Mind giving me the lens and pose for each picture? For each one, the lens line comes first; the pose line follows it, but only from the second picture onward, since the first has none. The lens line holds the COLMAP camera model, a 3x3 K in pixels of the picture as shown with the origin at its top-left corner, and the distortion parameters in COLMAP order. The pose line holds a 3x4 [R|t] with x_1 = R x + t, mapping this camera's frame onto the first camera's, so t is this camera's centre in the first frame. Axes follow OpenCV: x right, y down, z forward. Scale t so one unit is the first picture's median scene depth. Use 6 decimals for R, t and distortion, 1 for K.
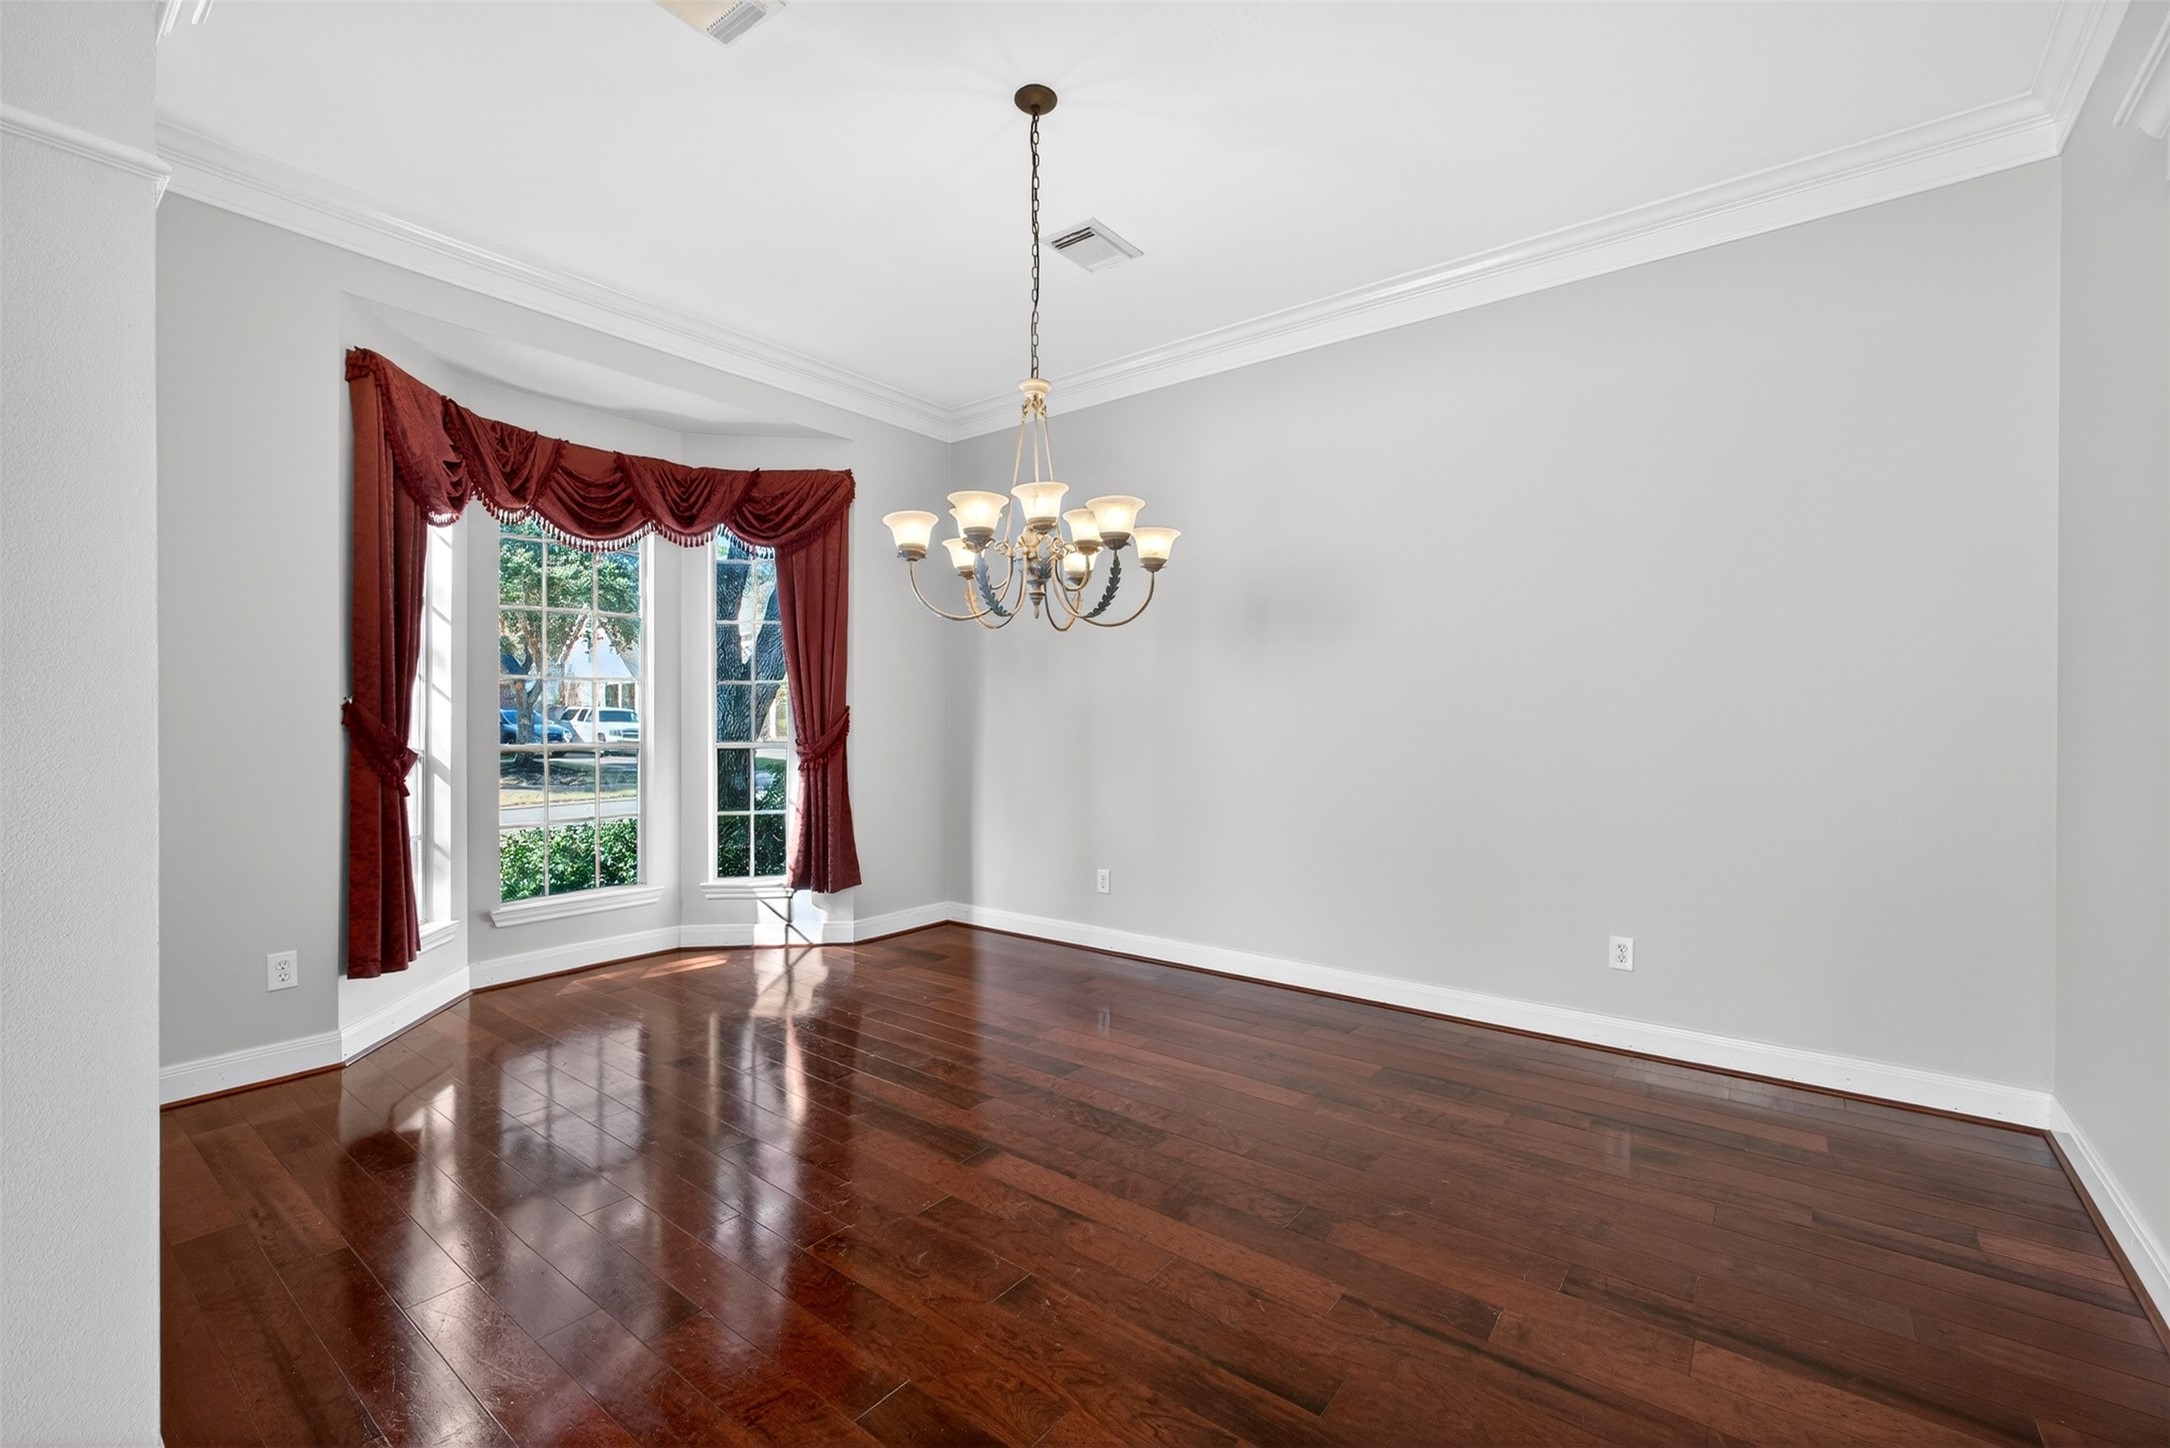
lens RADIAL K [[910.8, 0, 1091.4], [0, 910.8, 718.0], [0, 0, 1]] dist [-0.013289, 0.000277]
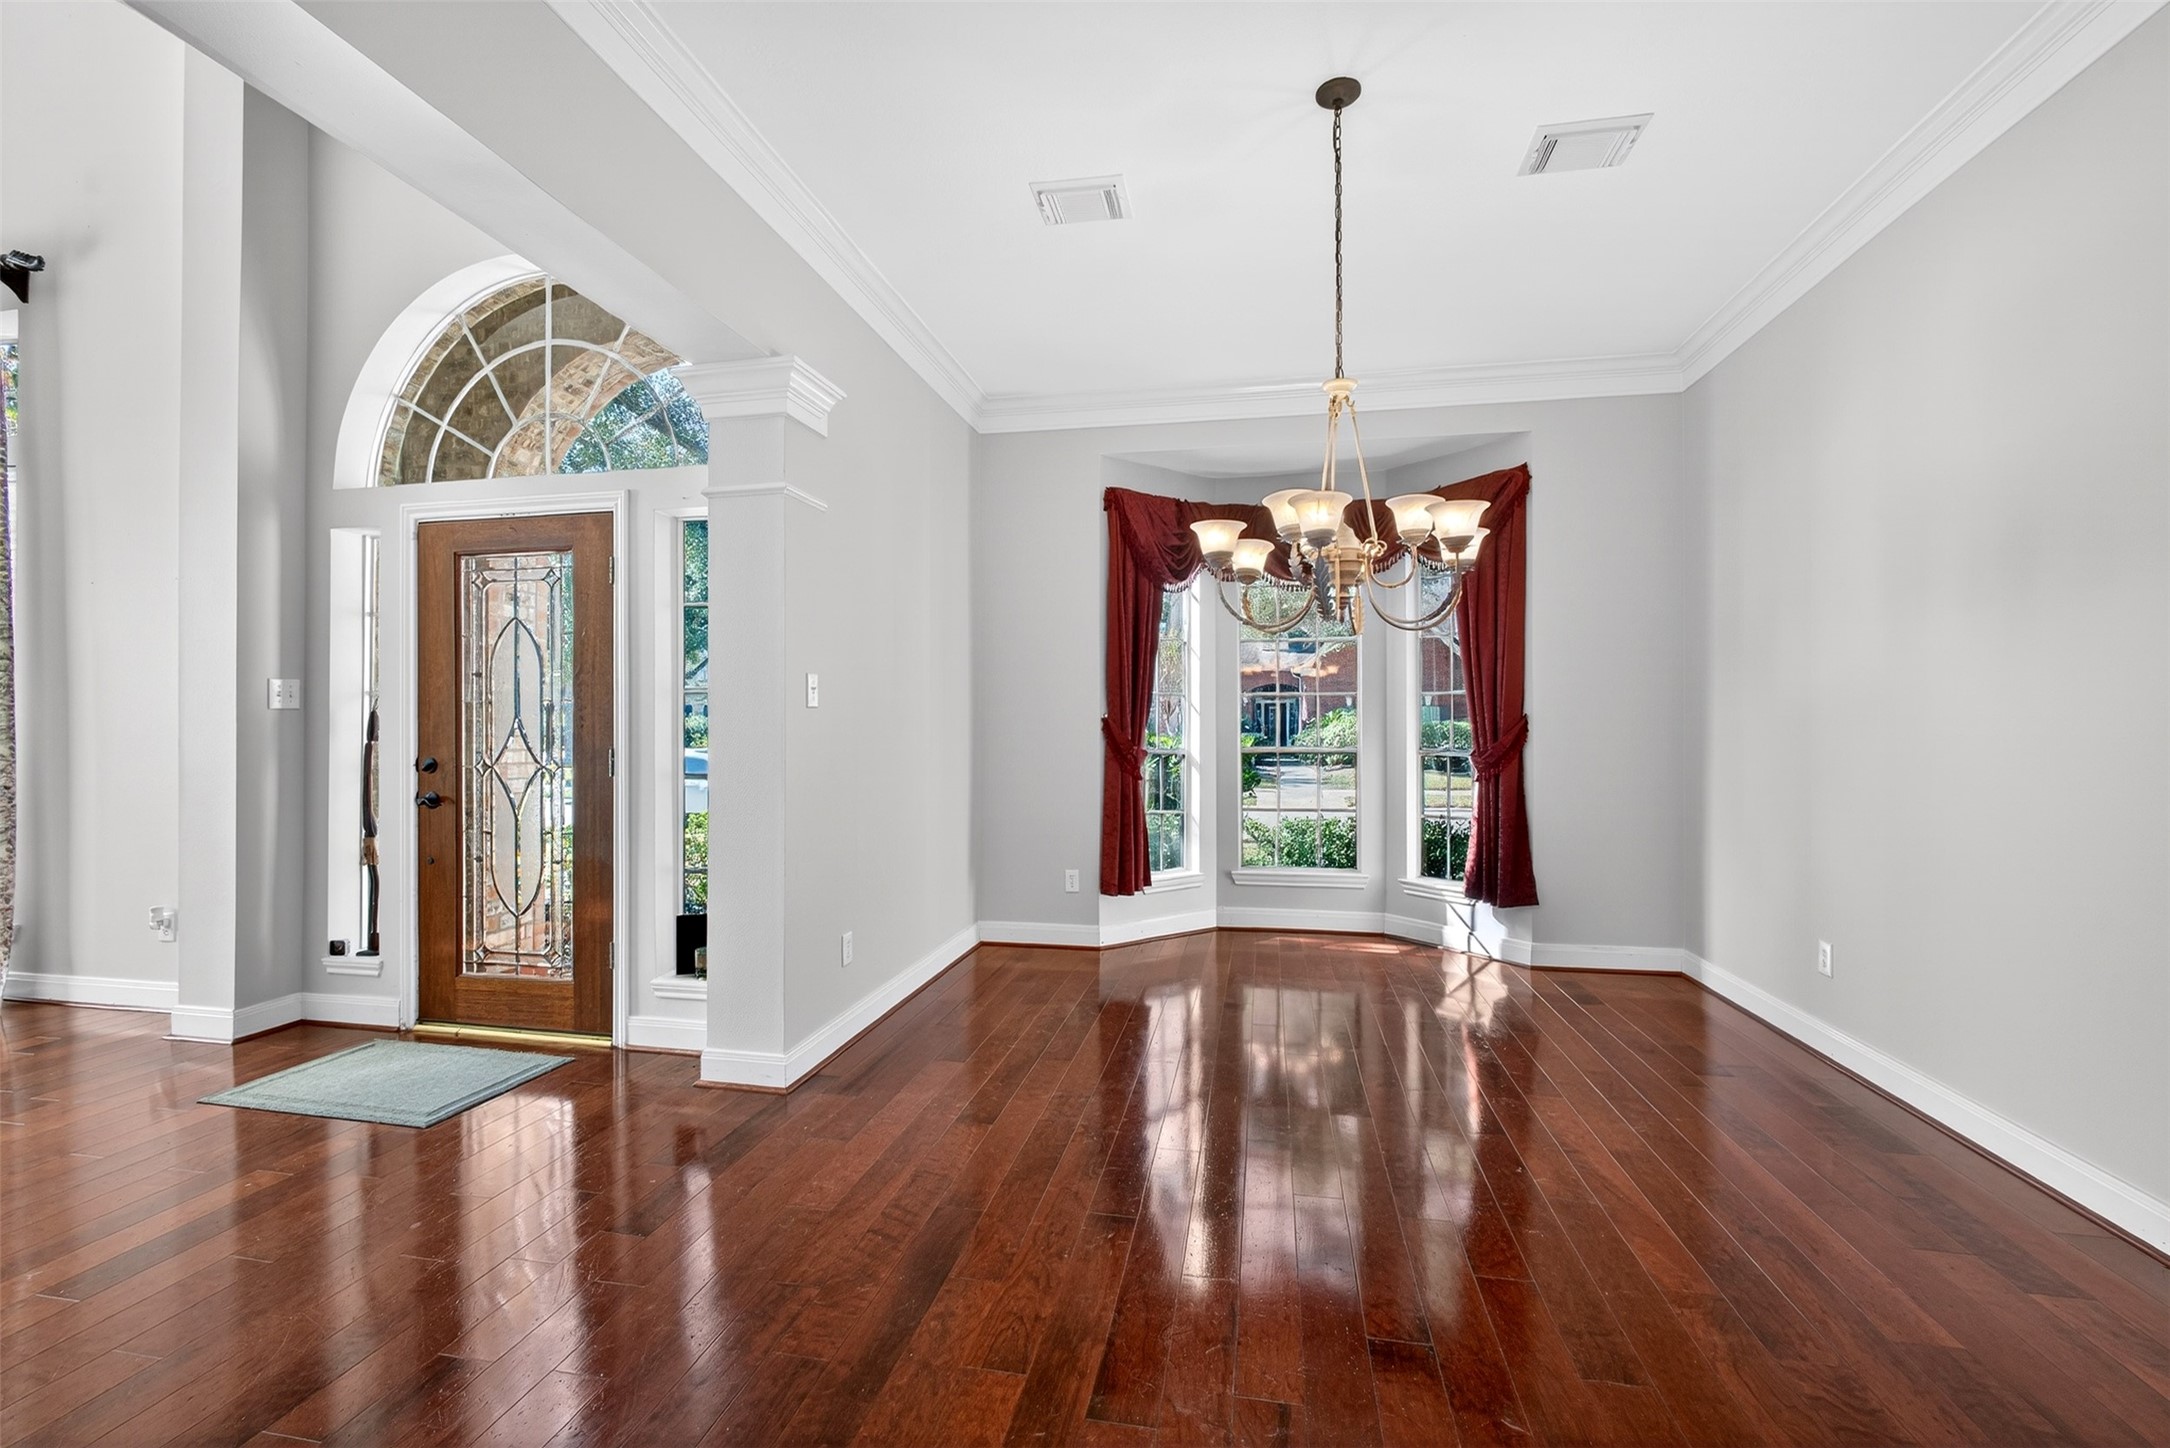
lens RADIAL K [[910.8, 0, 1092.9], [0, 910.8, 726.6], [0, 0, 1]] dist [-0.013289, 0.000277]
pose [[0.457300, -0.000815, -0.889312, 0.367906], [0.000254, 1.000000, -0.000786, 0.000421], [0.889313, 0.000133, 0.457300, 0.171917]]
